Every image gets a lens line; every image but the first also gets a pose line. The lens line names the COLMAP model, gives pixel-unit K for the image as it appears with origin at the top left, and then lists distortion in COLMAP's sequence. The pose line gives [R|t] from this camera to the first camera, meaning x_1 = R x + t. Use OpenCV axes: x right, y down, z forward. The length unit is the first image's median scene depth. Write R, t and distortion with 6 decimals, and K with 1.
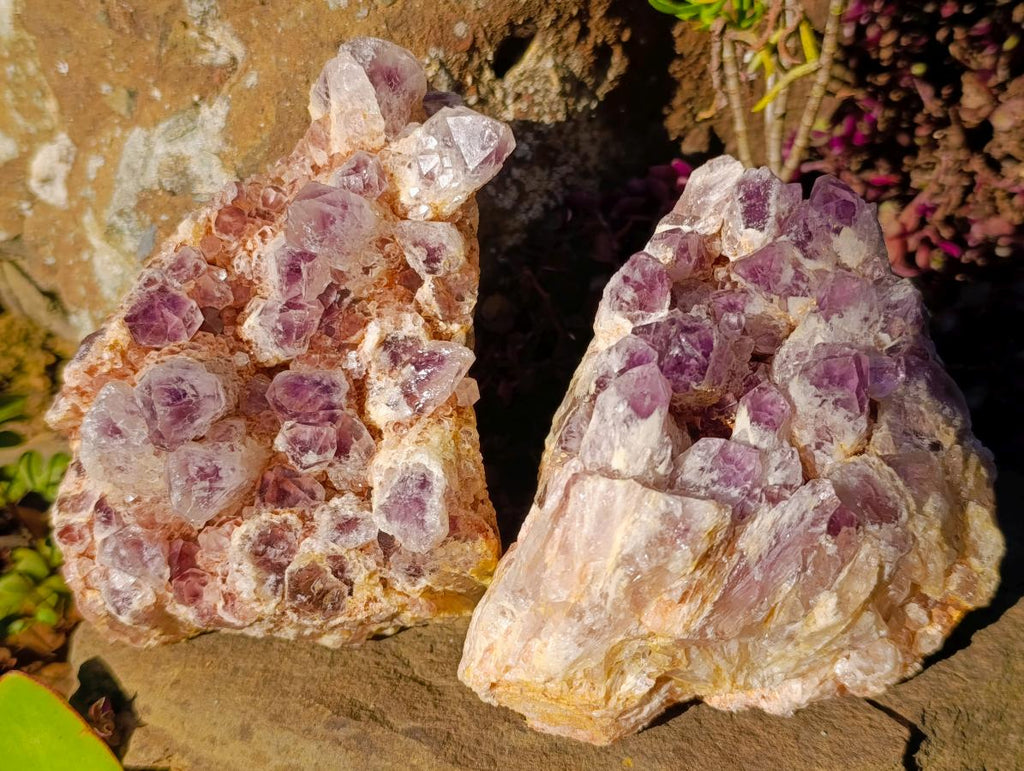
lens RADIAL K [[1641.0, 0, 511.9], [0, 1641.0, 366.6], [0, 0, 1]] dist [0.461547, -3.371026]
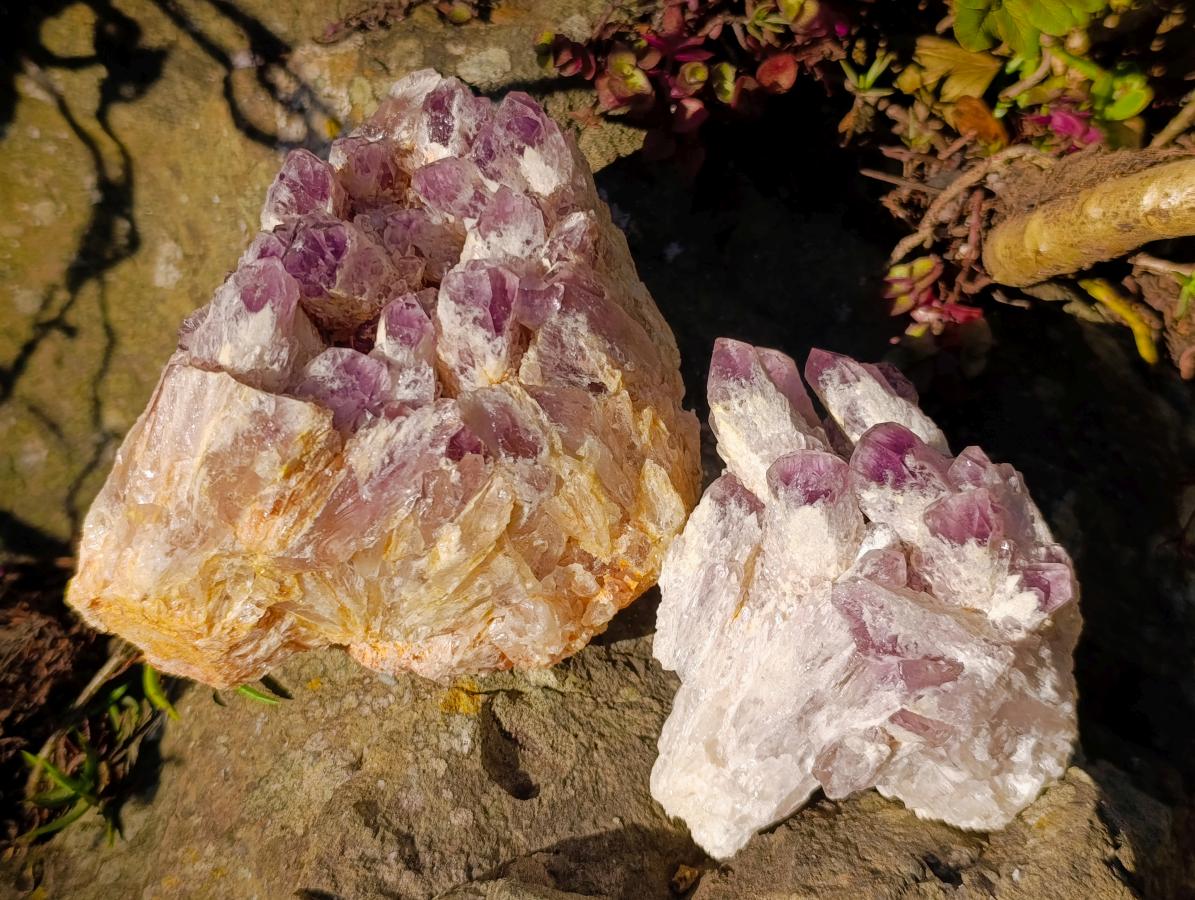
lens RADIAL K [[1915.0, 0, 597.4], [0, 1915.0, 427.9], [0, 0, 1]] dist [0.461547, -3.371026]
pose [[0.995768, 0.088715, -0.023975, 0.291088], [-0.089650, 0.995119, -0.041236, 0.118234], [0.020200, 0.043211, 0.998862, -0.073104]]
